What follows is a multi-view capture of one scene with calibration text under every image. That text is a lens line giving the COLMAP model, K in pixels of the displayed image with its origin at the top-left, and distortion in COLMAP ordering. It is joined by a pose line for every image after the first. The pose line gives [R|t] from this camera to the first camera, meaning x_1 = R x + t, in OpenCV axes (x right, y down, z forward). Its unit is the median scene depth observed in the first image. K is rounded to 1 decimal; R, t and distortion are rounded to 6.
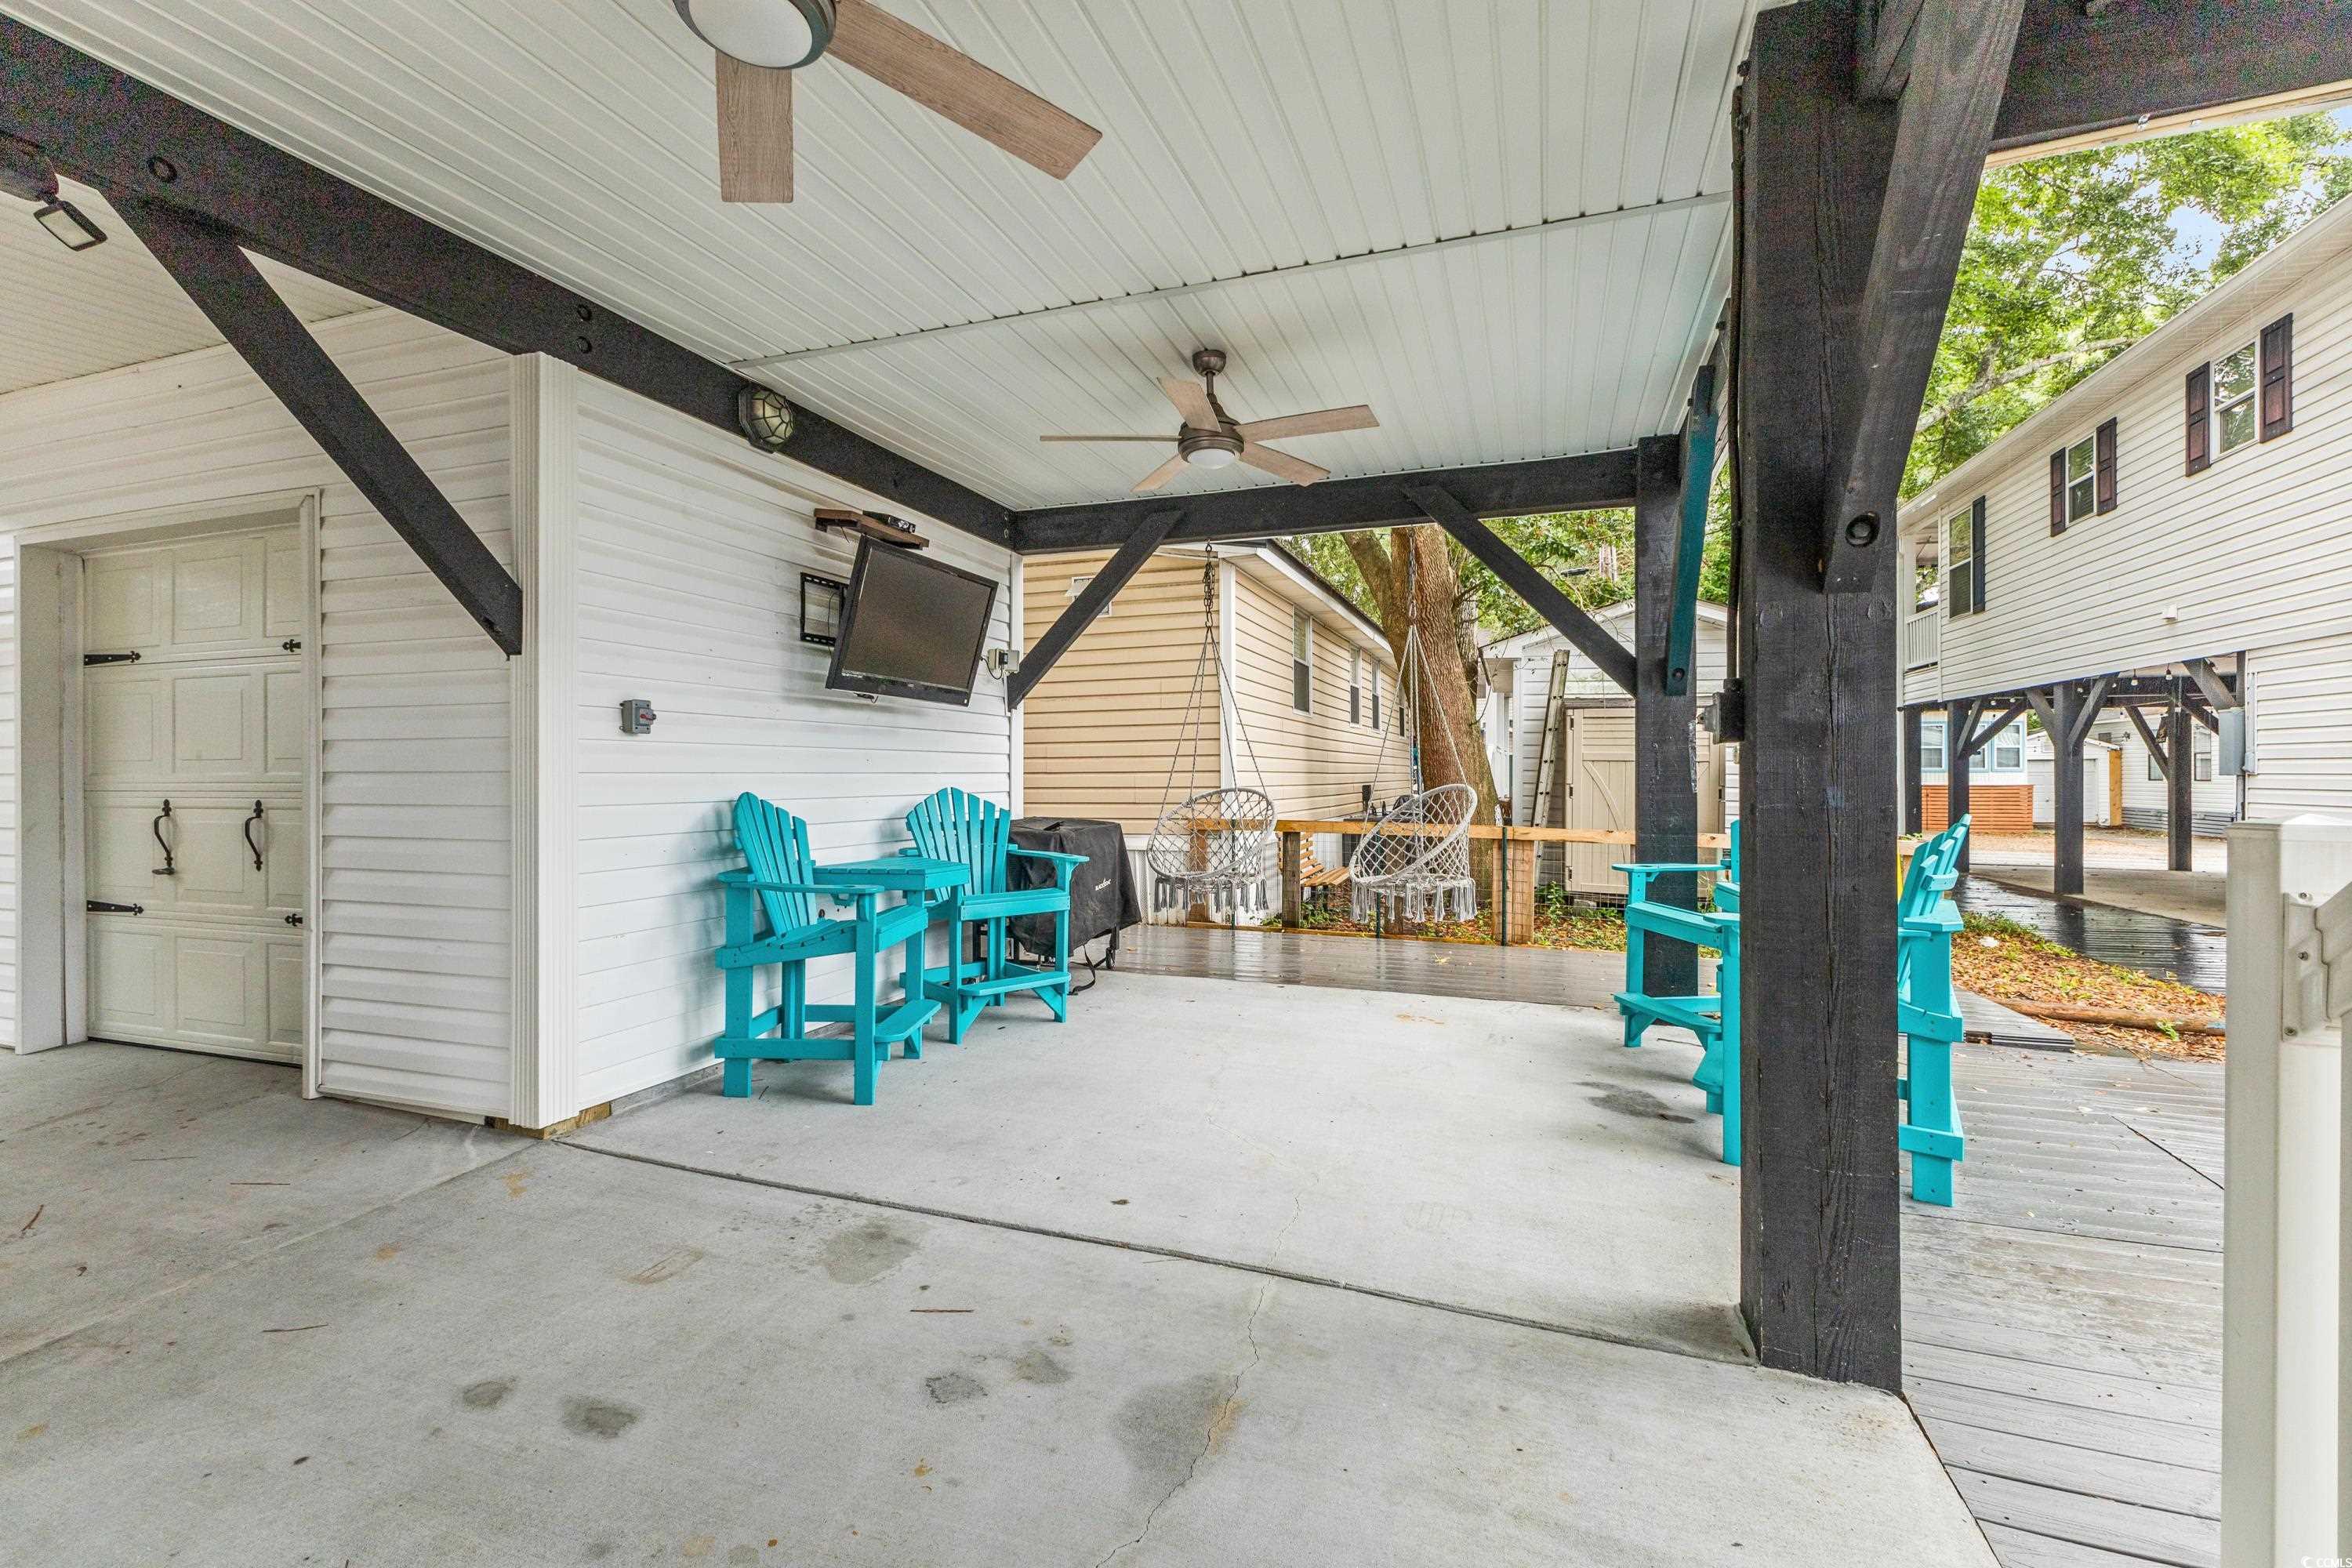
lens RADIAL K [[1012.3, 0, 1178.3], [0, 1012.3, 777.0], [0, 0, 1]] dist [-0.001481, 0.000058]
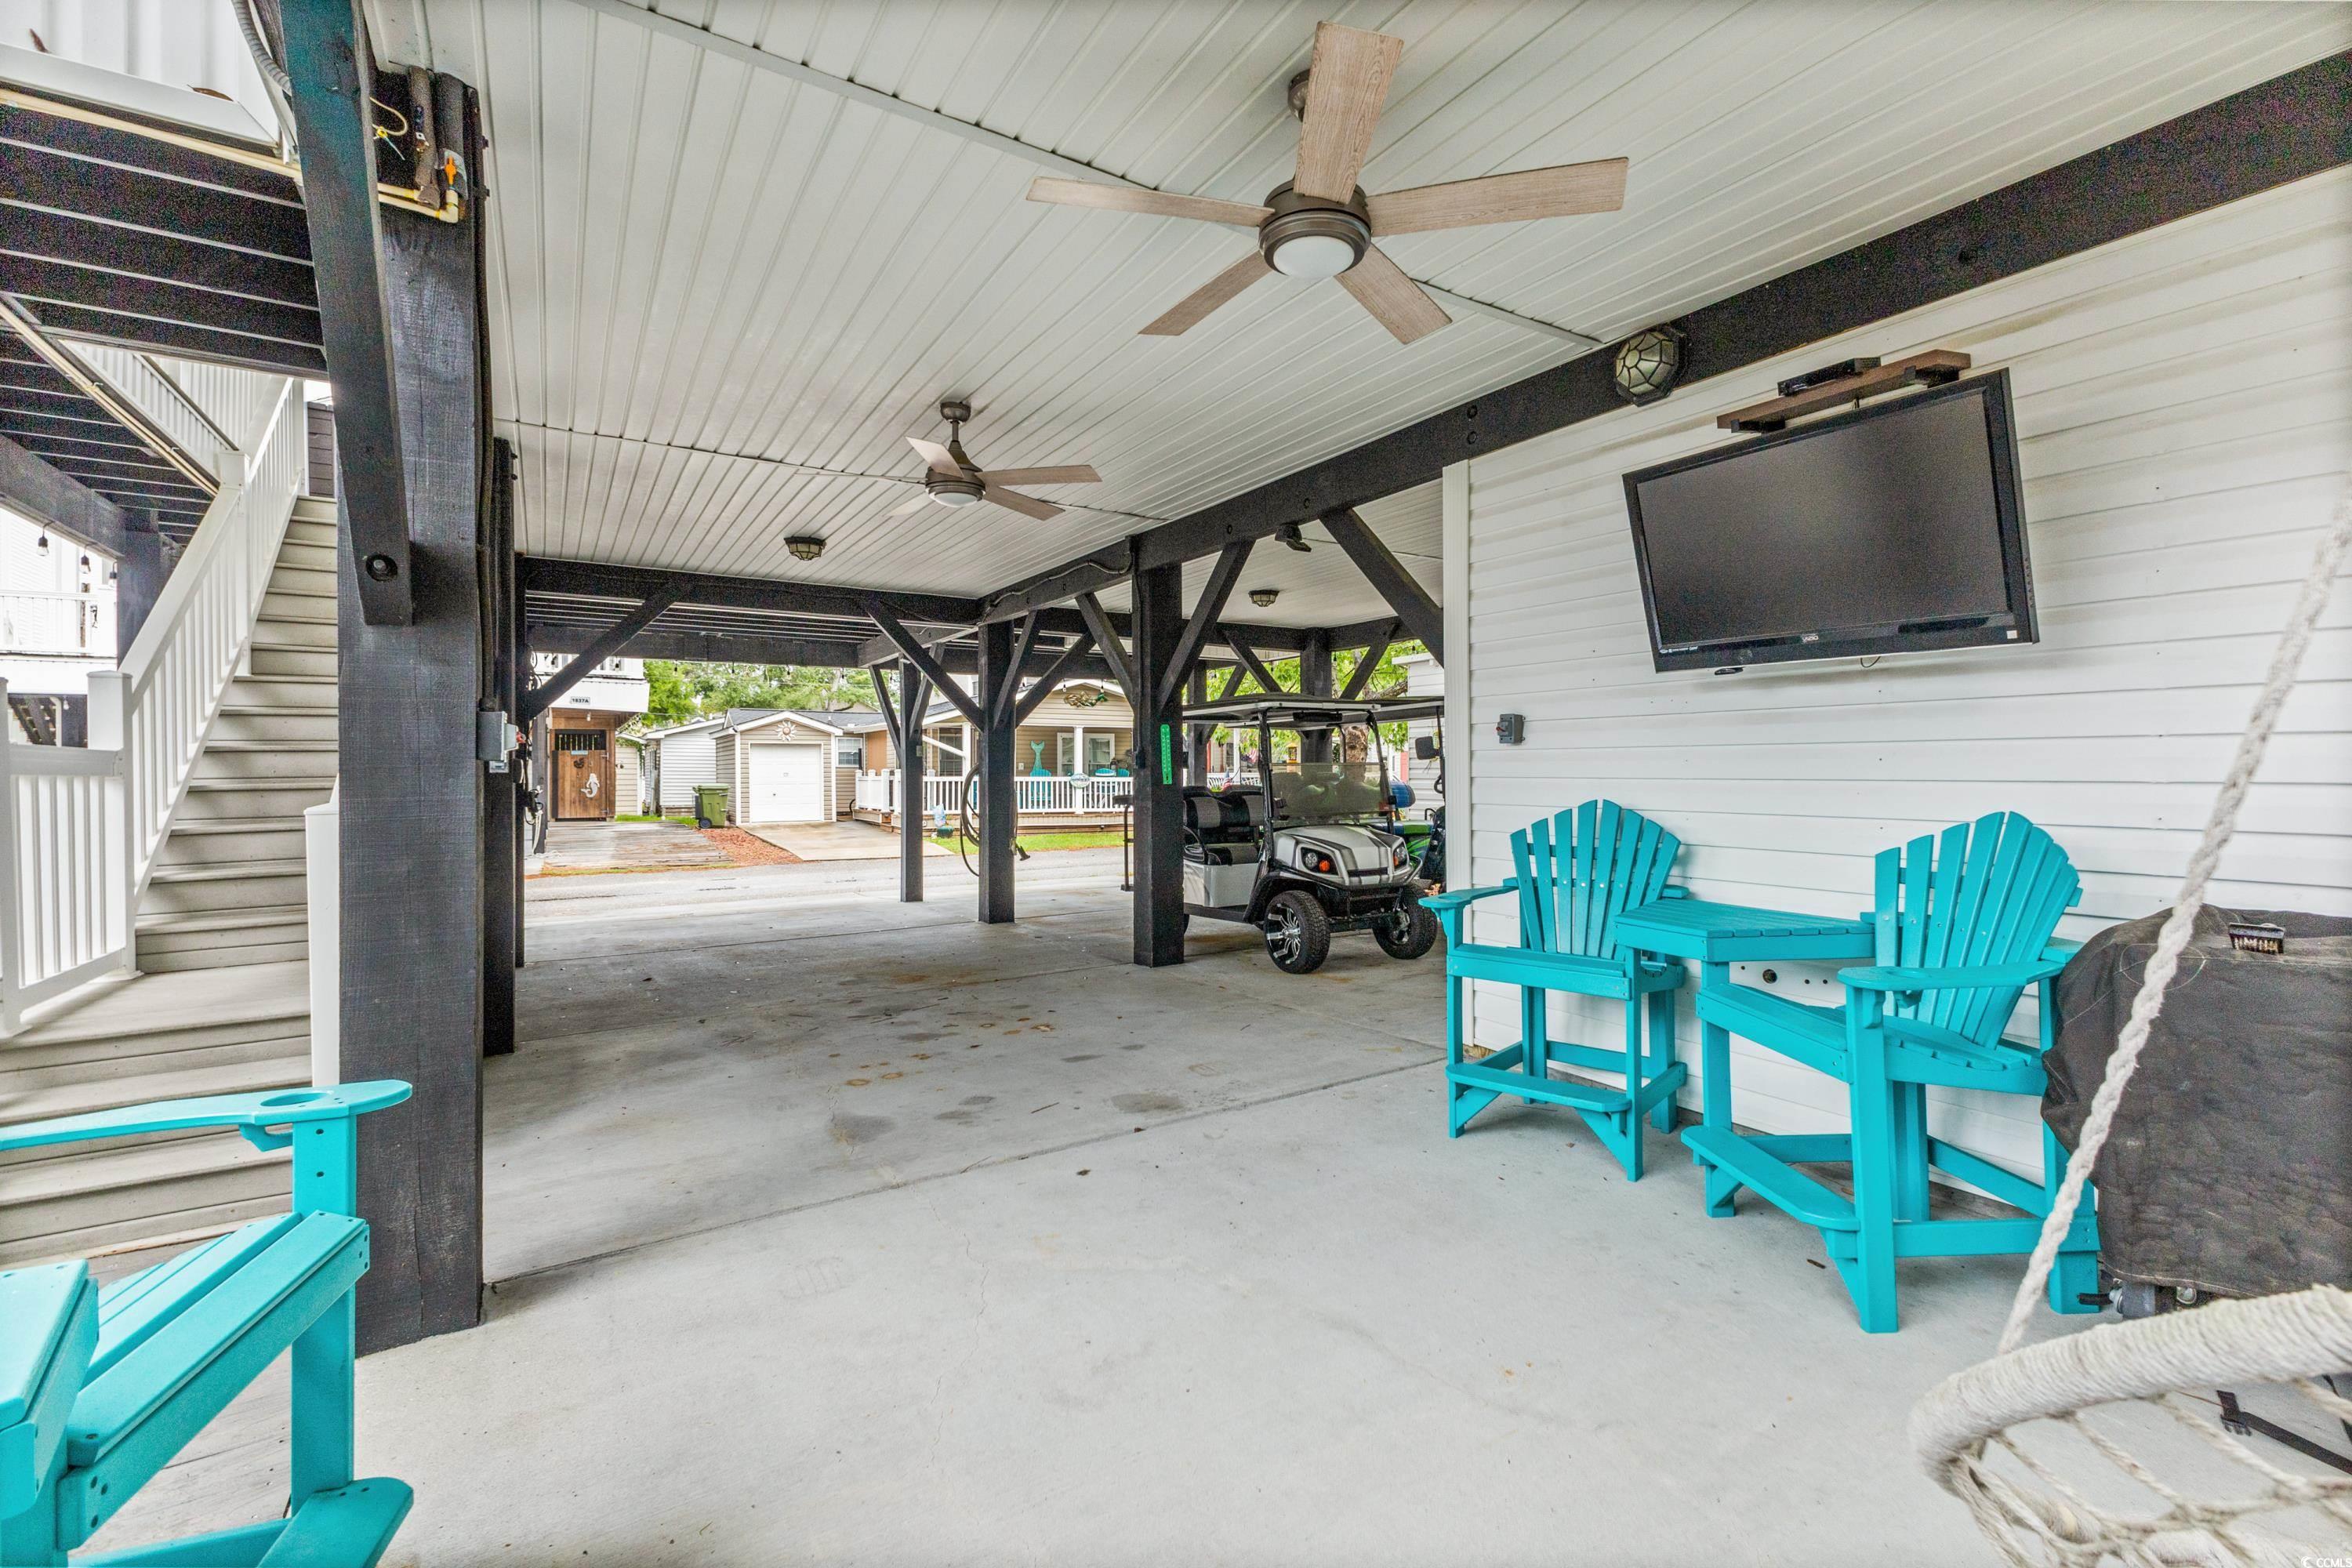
lens RADIAL K [[1012.3, 0, 1185.2], [0, 1012.3, 773.7], [0, 0, 1]] dist [-0.001481, 0.000058]
pose [[-0.615998, 0.009106, -0.787695, 0.813273], [0.002966, 0.999953, 0.009240, -0.027031], [0.787742, 0.003355, -0.615996, 1.939945]]
